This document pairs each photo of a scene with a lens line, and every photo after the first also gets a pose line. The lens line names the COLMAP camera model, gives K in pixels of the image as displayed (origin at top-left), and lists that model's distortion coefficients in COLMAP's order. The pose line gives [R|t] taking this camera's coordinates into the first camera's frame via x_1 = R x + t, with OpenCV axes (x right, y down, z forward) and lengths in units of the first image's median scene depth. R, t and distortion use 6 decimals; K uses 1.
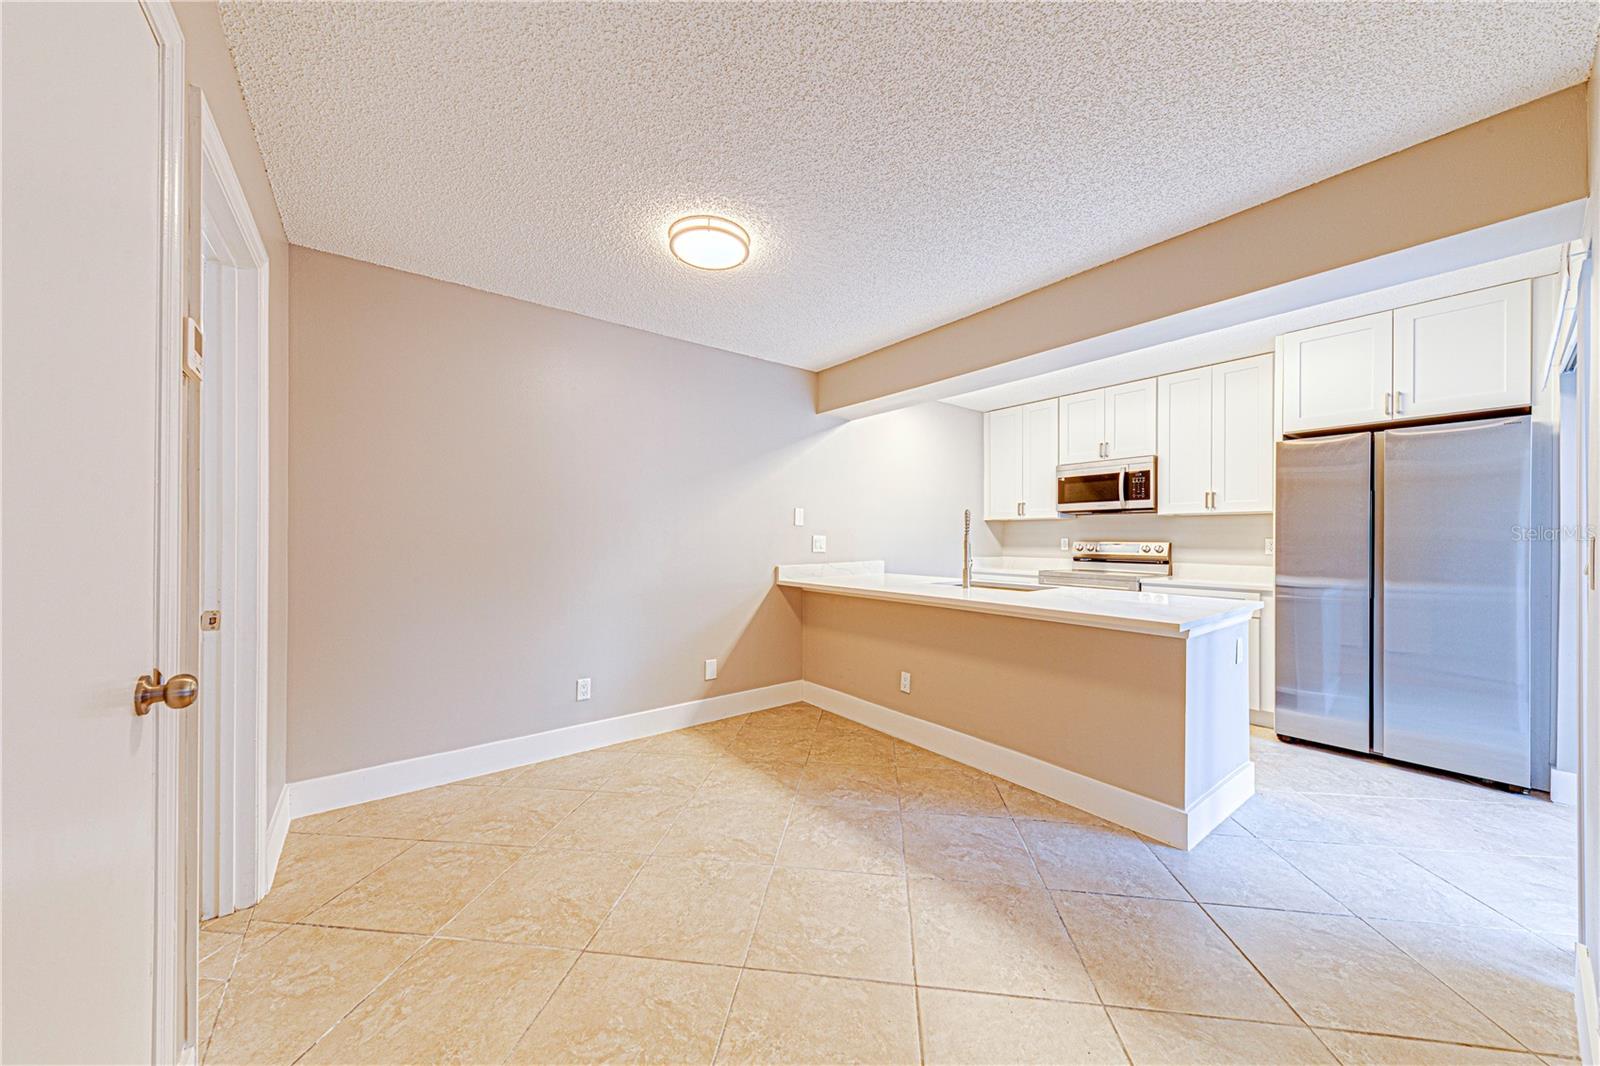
lens RADIAL K [[554.7, 0, 803.5], [0, 554.7, 535.5], [0, 0, 1]] dist [-0.001595, -0.000485]
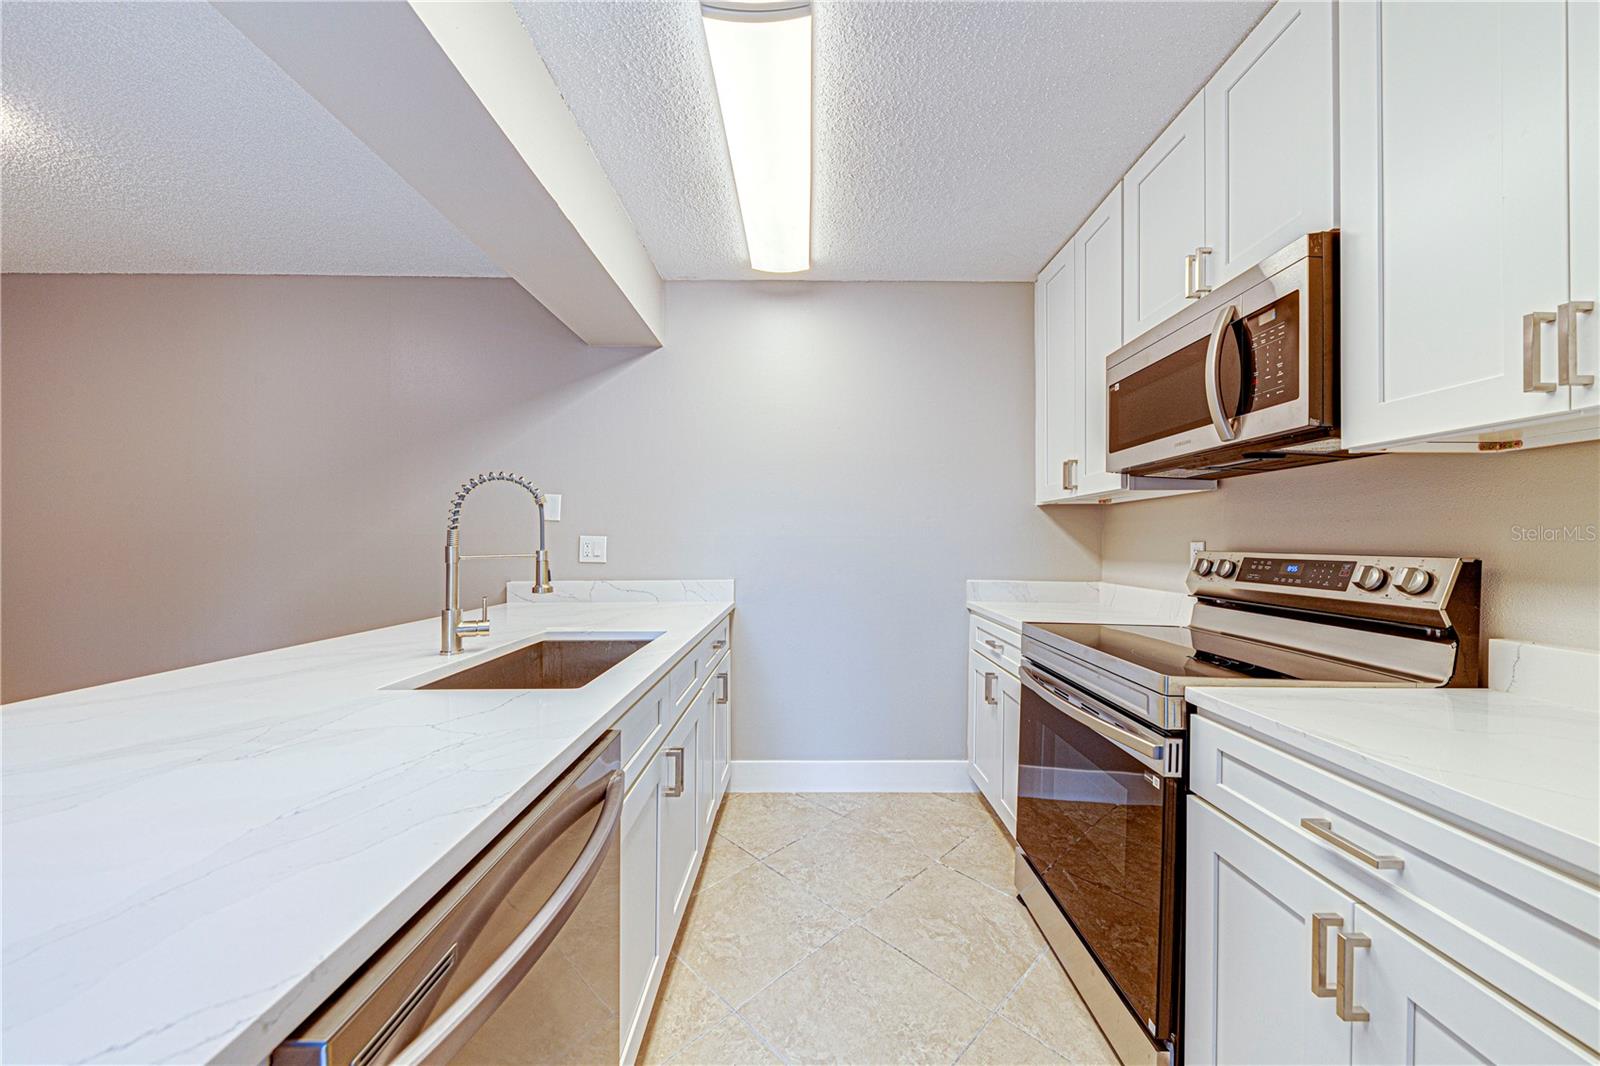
lens RADIAL K [[568.0, 0, 808.6], [0, 568.0, 537.6], [0, 0, 1]] dist [0.001320, -0.002846]
pose [[0.792561, -0.004274, -0.609777, 0.589424], [0.000389, 0.999979, -0.006504, 0.005003], [0.609792, 0.004918, 0.792546, 0.617930]]
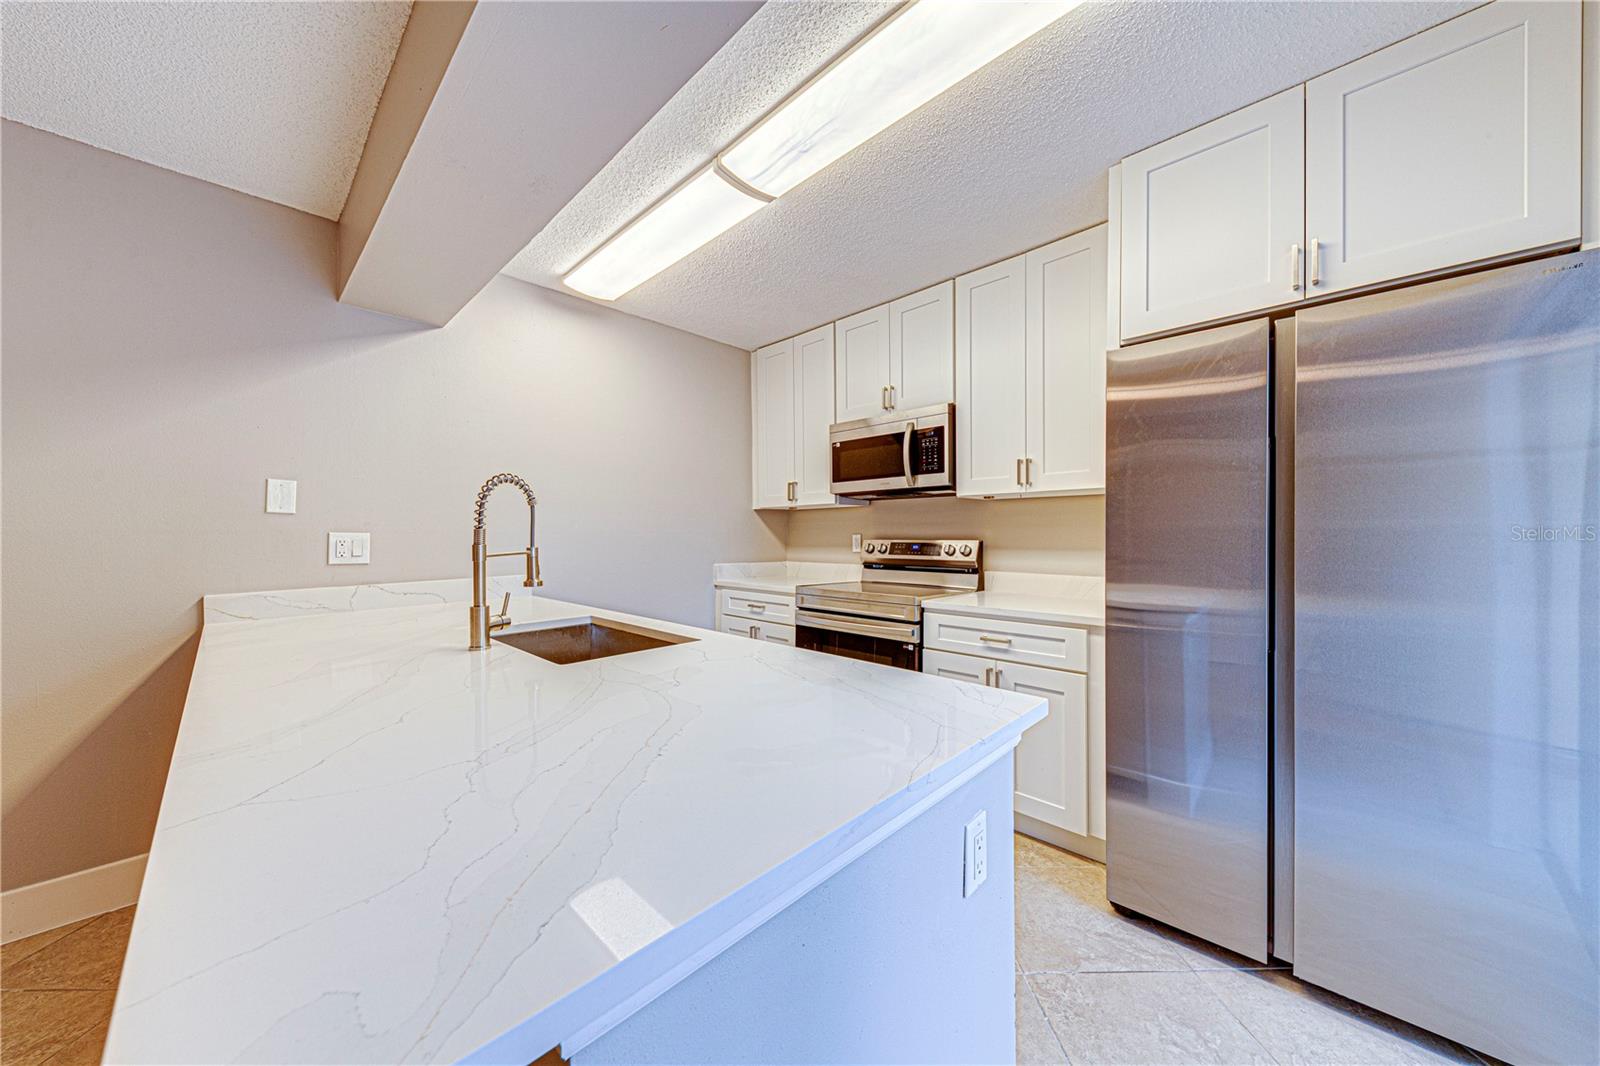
lens RADIAL K [[547.1, 0, 832.0], [0, 547.1, 537.5], [0, 0, 1]] dist [0.013784, -0.000076]
pose [[0.983887, -0.008184, 0.178606, 0.378534], [0.006419, 0.999925, 0.010459, 0.001372], [-0.178678, -0.009144, 0.983865, 0.400007]]
